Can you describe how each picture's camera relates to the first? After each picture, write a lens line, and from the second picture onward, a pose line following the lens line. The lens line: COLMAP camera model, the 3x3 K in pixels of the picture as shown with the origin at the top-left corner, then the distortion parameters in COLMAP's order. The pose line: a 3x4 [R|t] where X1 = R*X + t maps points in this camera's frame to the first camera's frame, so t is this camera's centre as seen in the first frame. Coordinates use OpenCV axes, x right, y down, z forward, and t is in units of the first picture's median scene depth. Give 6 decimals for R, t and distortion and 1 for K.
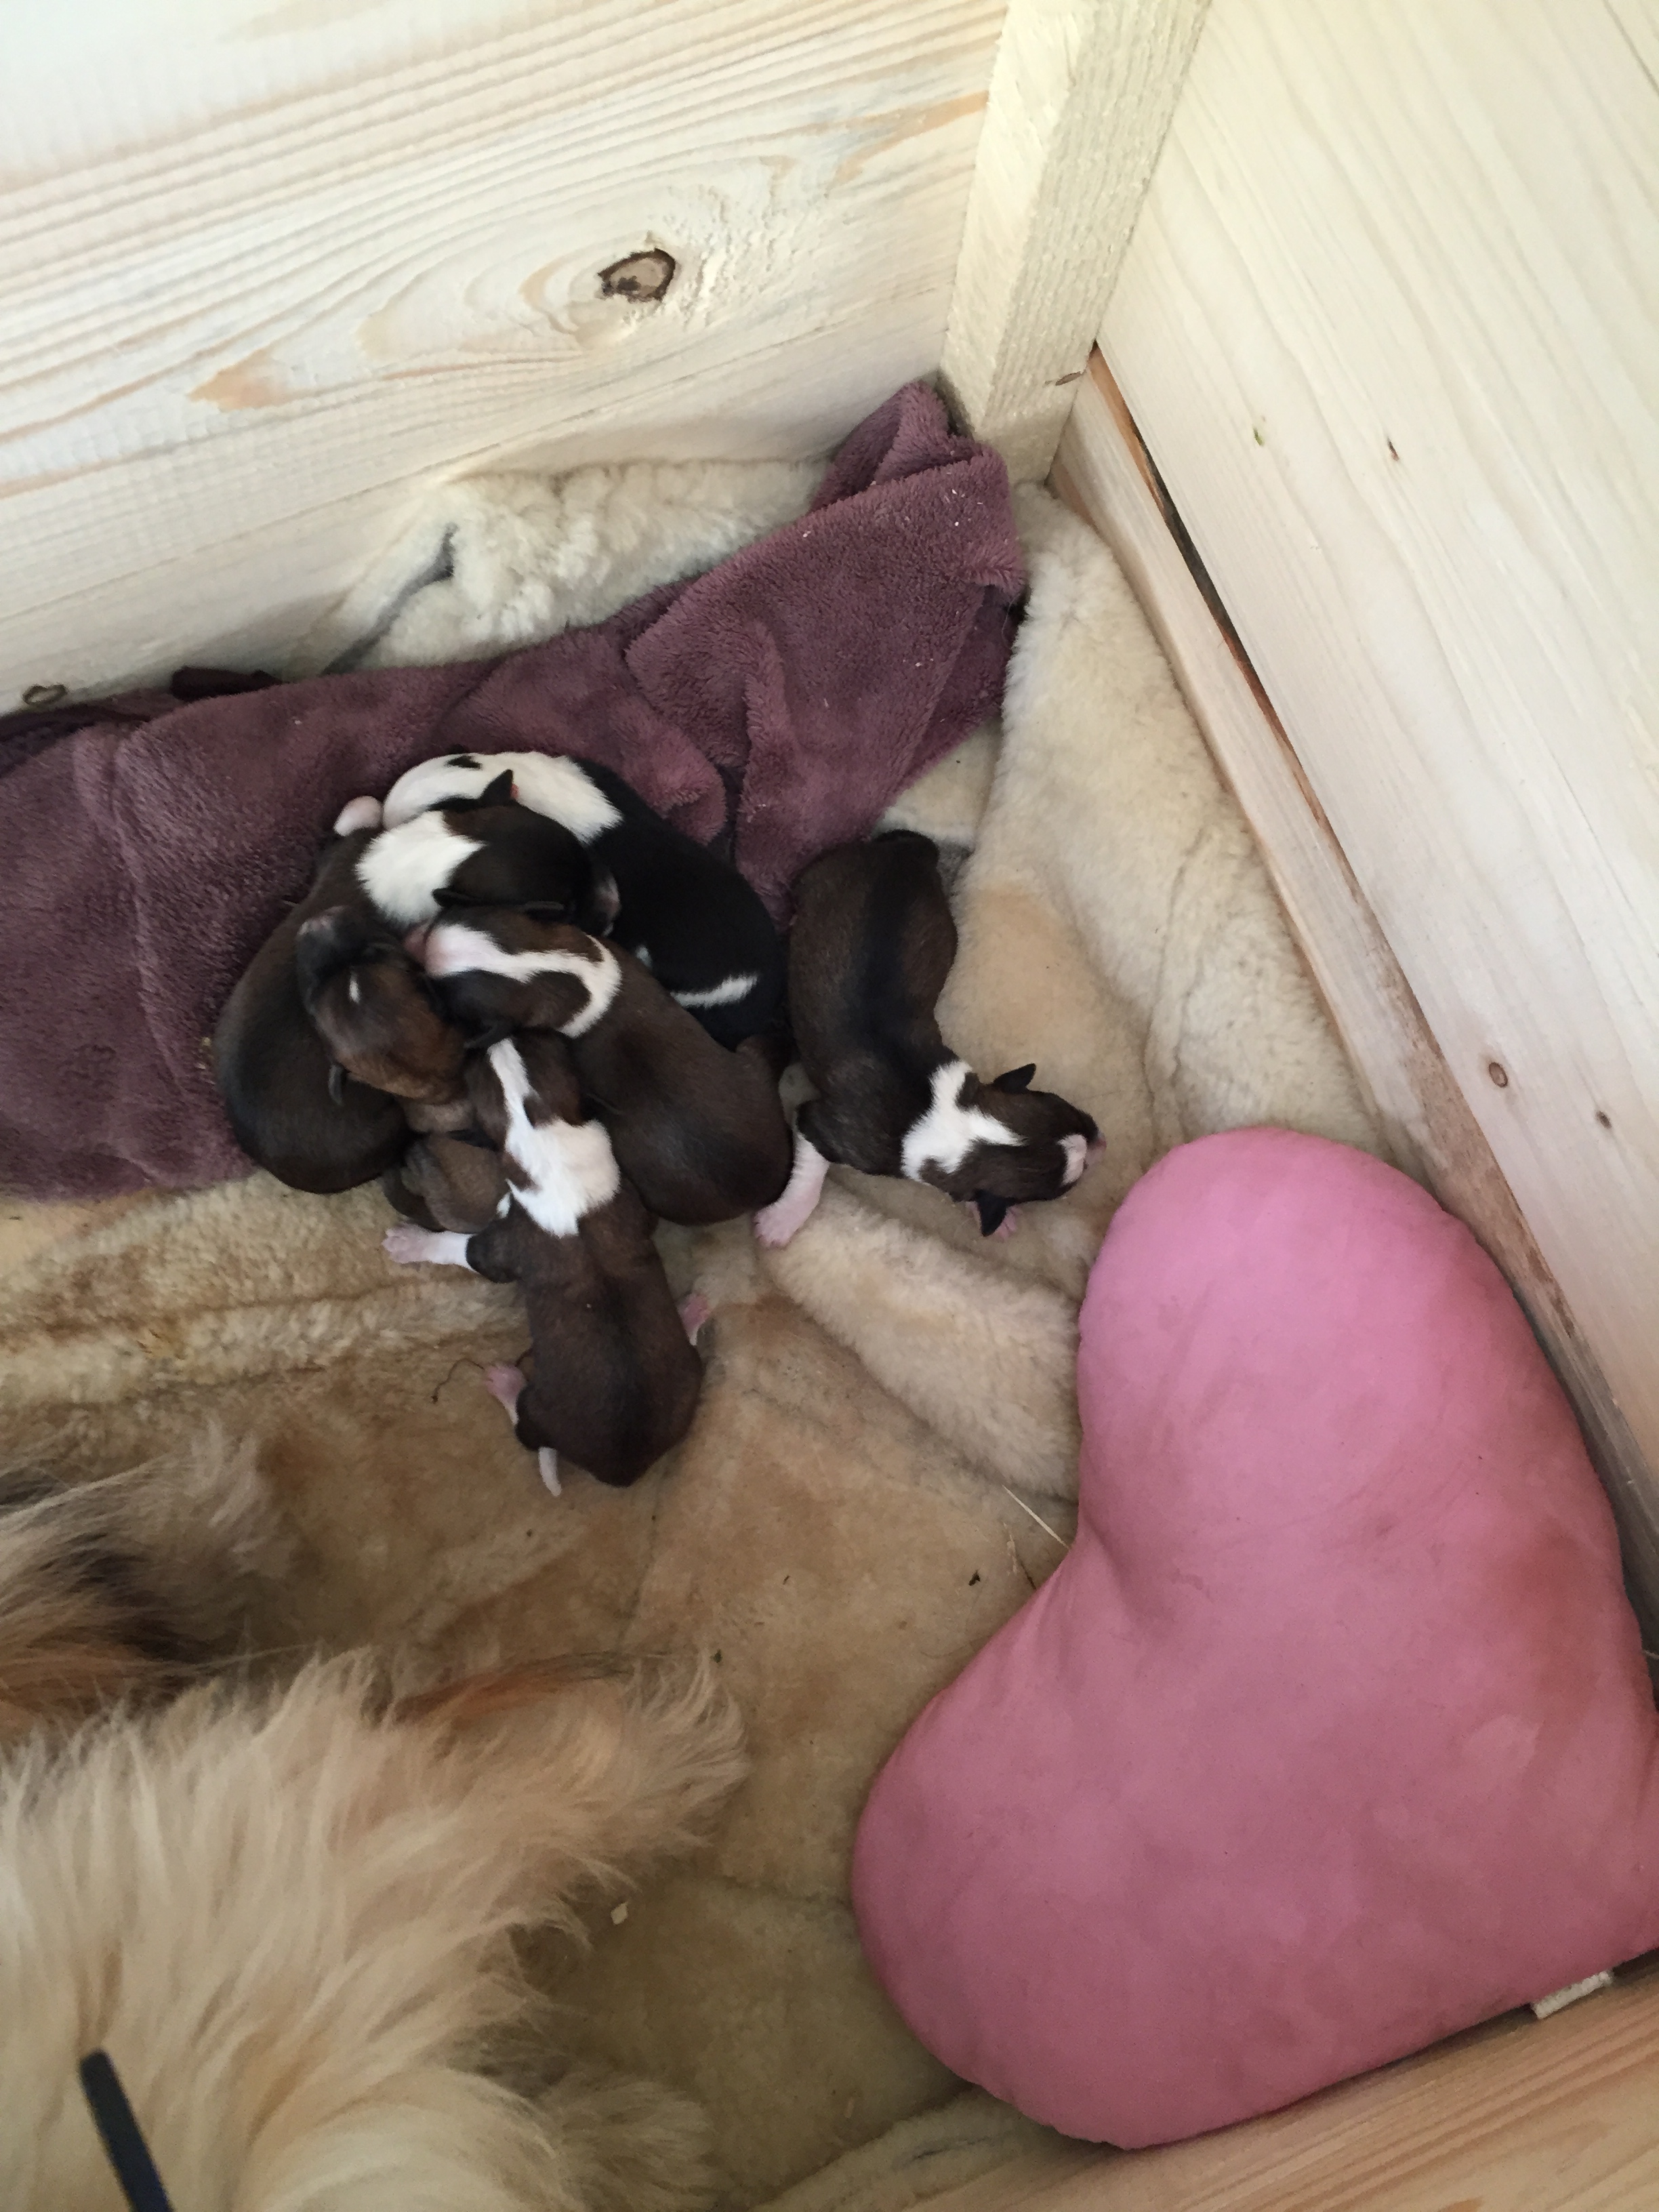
lens RADIAL K [[1858.3, 0, 829.5], [0, 1858.3, 1106.0], [0, 0, 1]] dist [0.056701, -0.120134]
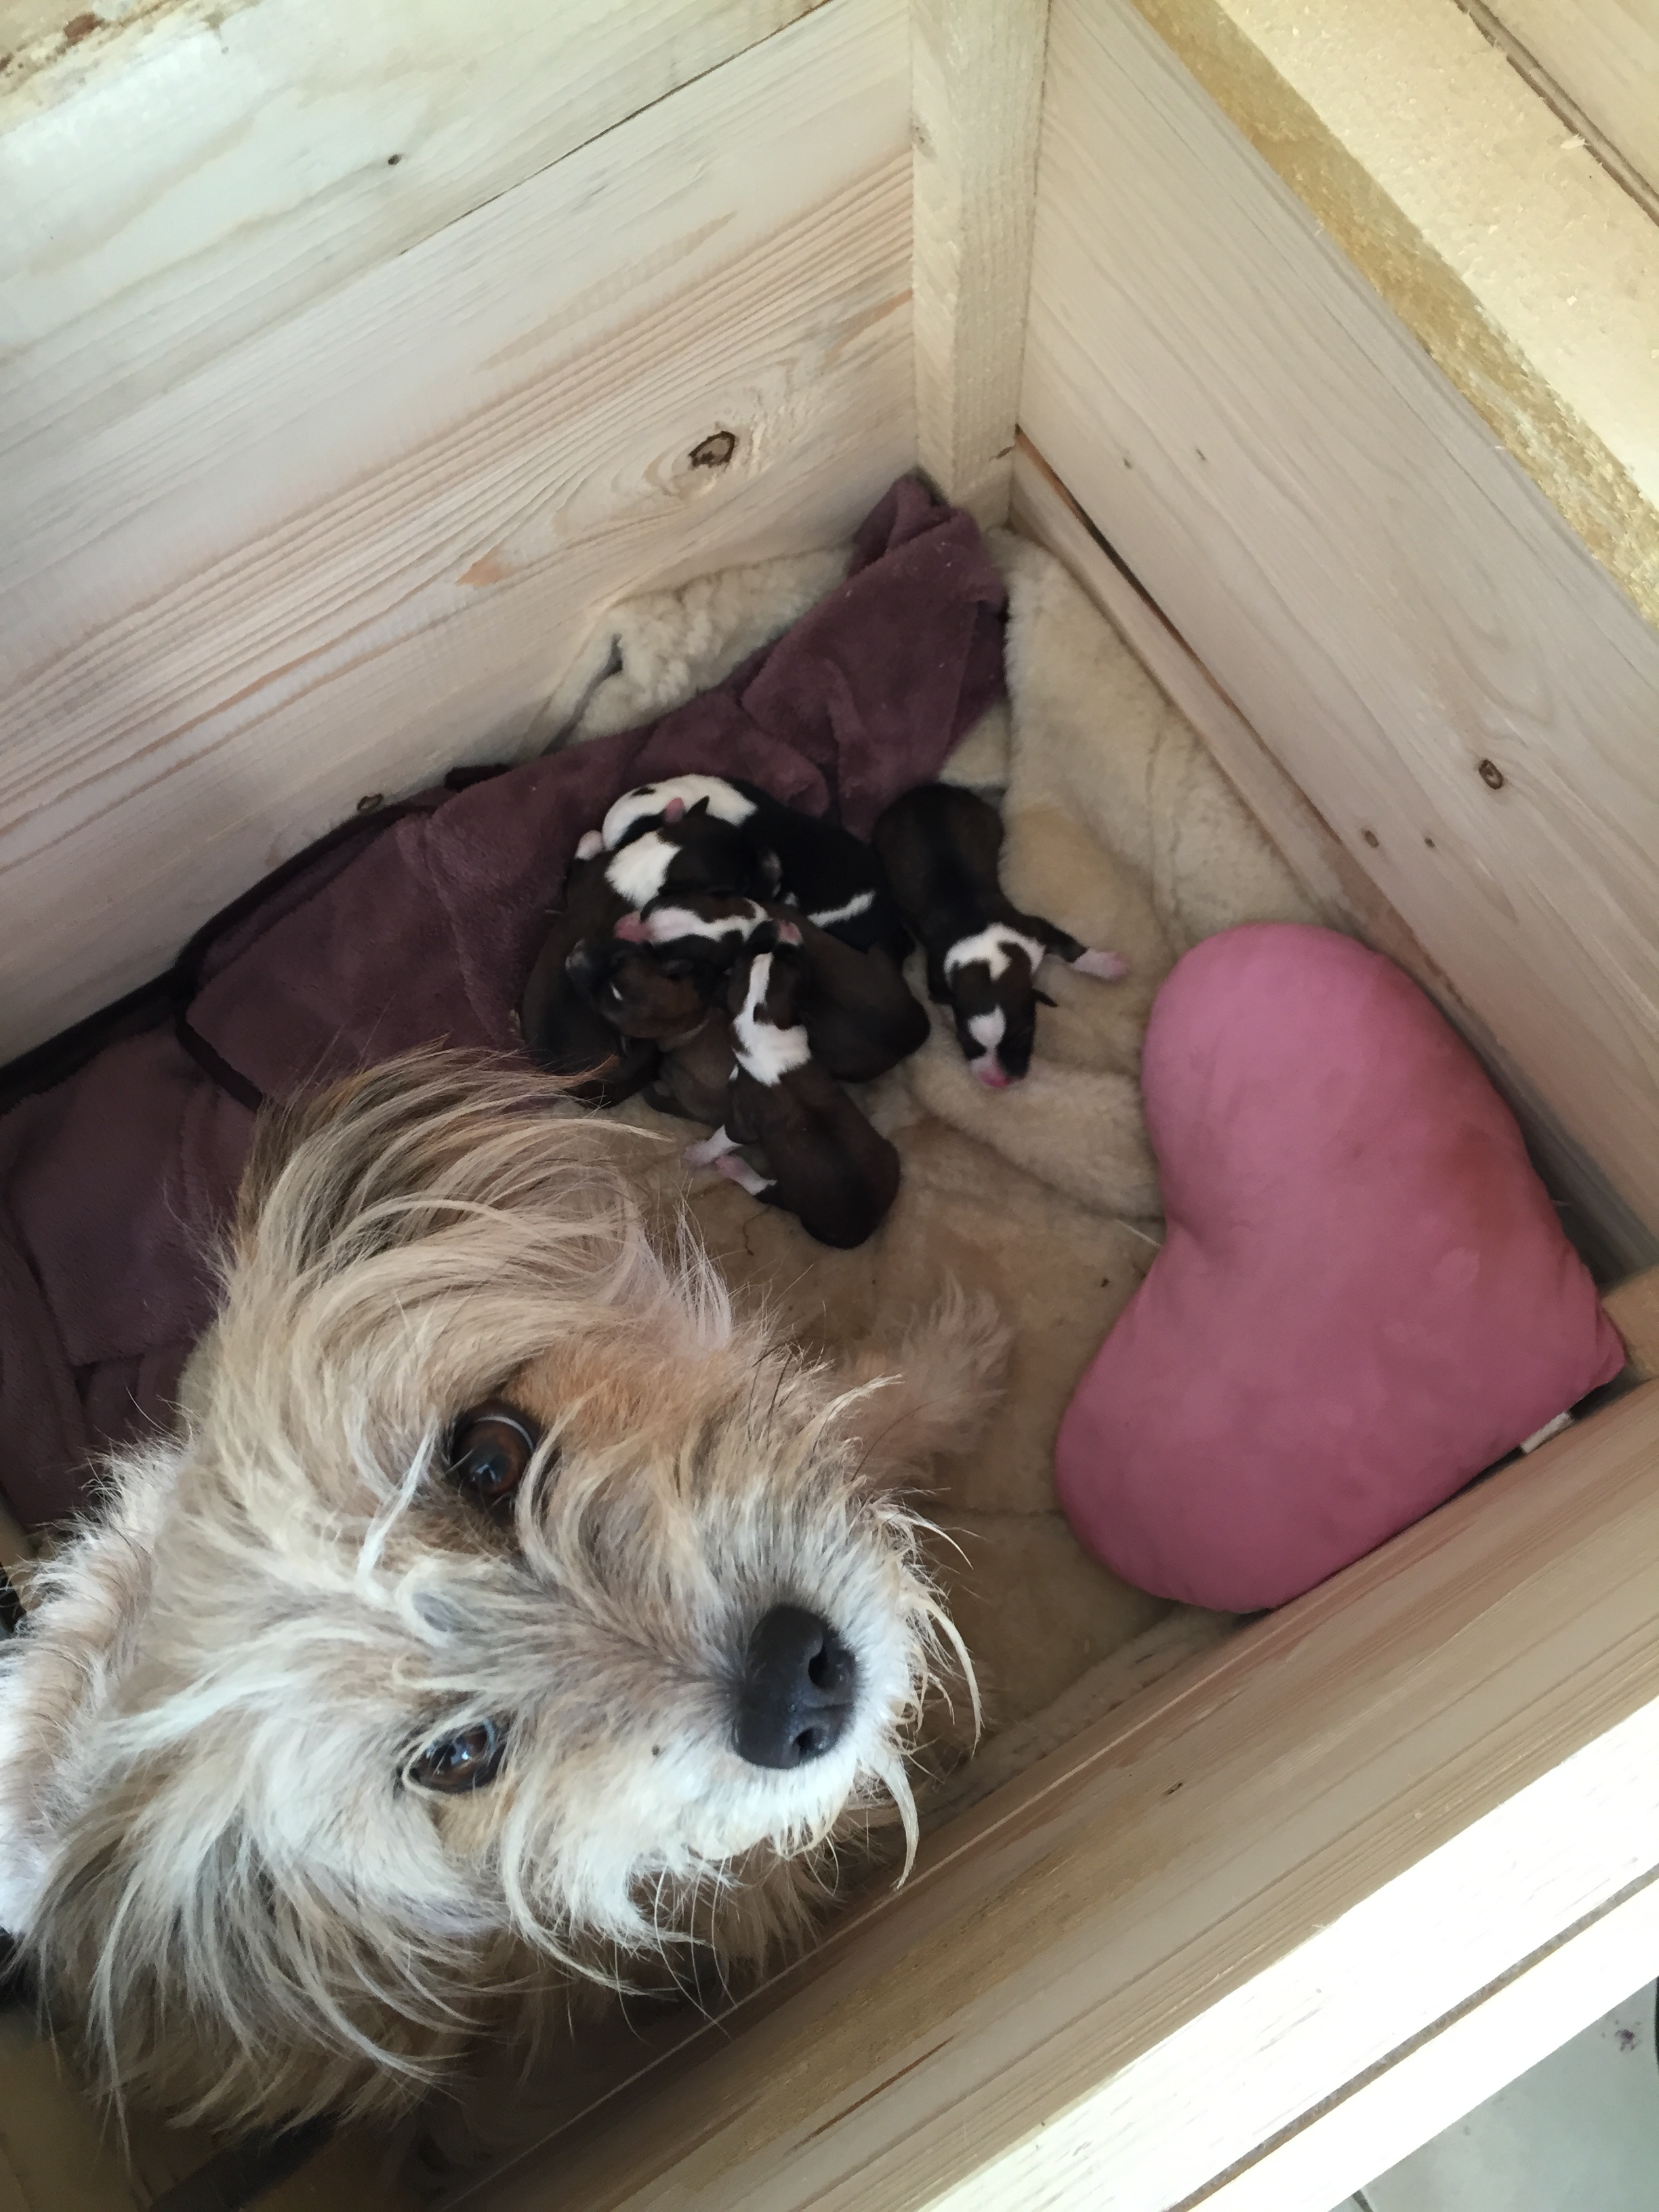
lens RADIAL K [[1875.0, 0, 829.5], [0, 1875.0, 1106.0], [0, 0, 1]] dist [0.011333, 0.002828]
pose [[0.979501, -0.191222, -0.063342, -0.011202], [0.187570, 0.980456, -0.059360, 0.173867], [0.073455, 0.046262, 0.996225, -0.451212]]
